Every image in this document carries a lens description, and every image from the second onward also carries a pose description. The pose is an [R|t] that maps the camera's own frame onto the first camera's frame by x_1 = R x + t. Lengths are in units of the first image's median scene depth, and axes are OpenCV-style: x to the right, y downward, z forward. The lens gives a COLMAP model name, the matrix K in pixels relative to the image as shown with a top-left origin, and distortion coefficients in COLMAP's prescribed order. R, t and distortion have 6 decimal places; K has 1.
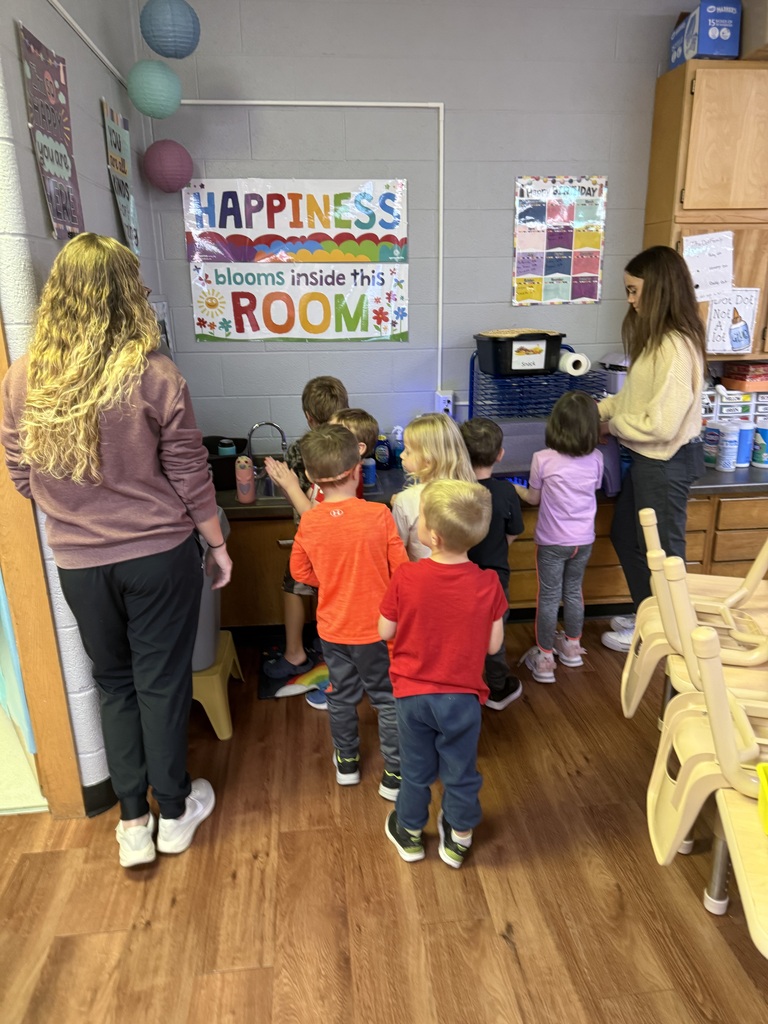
lens RADIAL K [[725.0, 0, 395.2], [0, 725.0, 520.6], [0, 0, 1]] dist [0.035081, -0.027171]
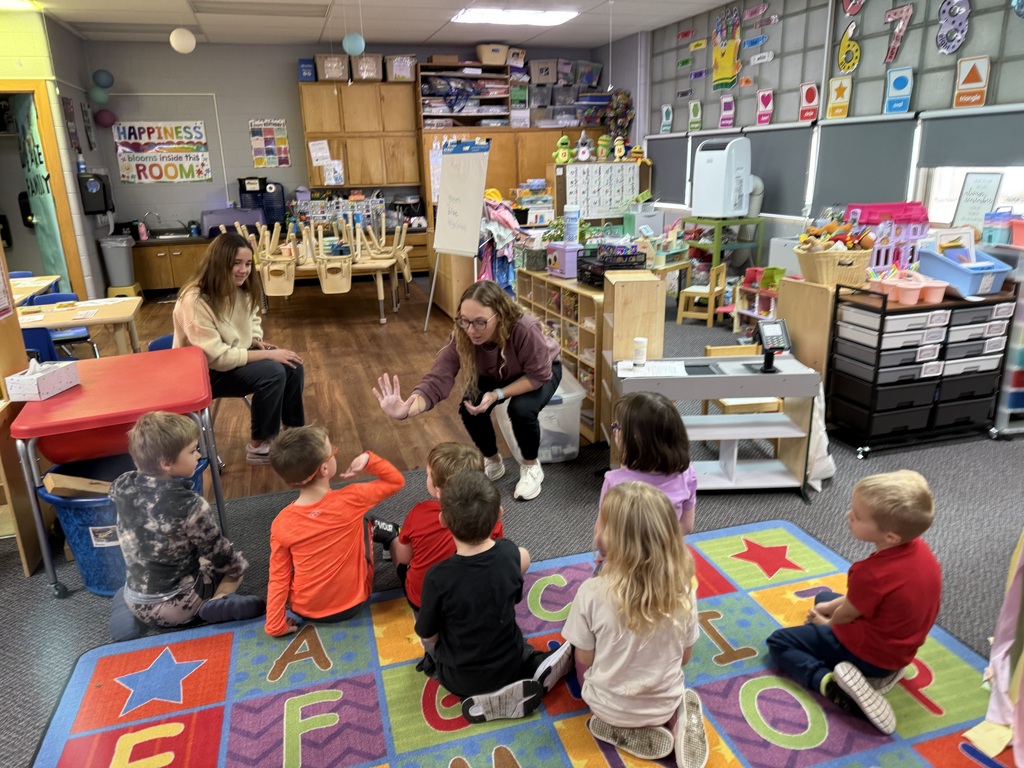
lens RADIAL K [[725.0, 0, 505.8], [0, 725.0, 372.8], [0, 0, 1]] dist [0.035081, -0.027171]
pose [[0.983421, -0.065561, 0.169070, 0.585507], [0.070650, 0.997206, -0.024251, 0.586154], [-0.167008, 0.035794, 0.985306, -1.763392]]
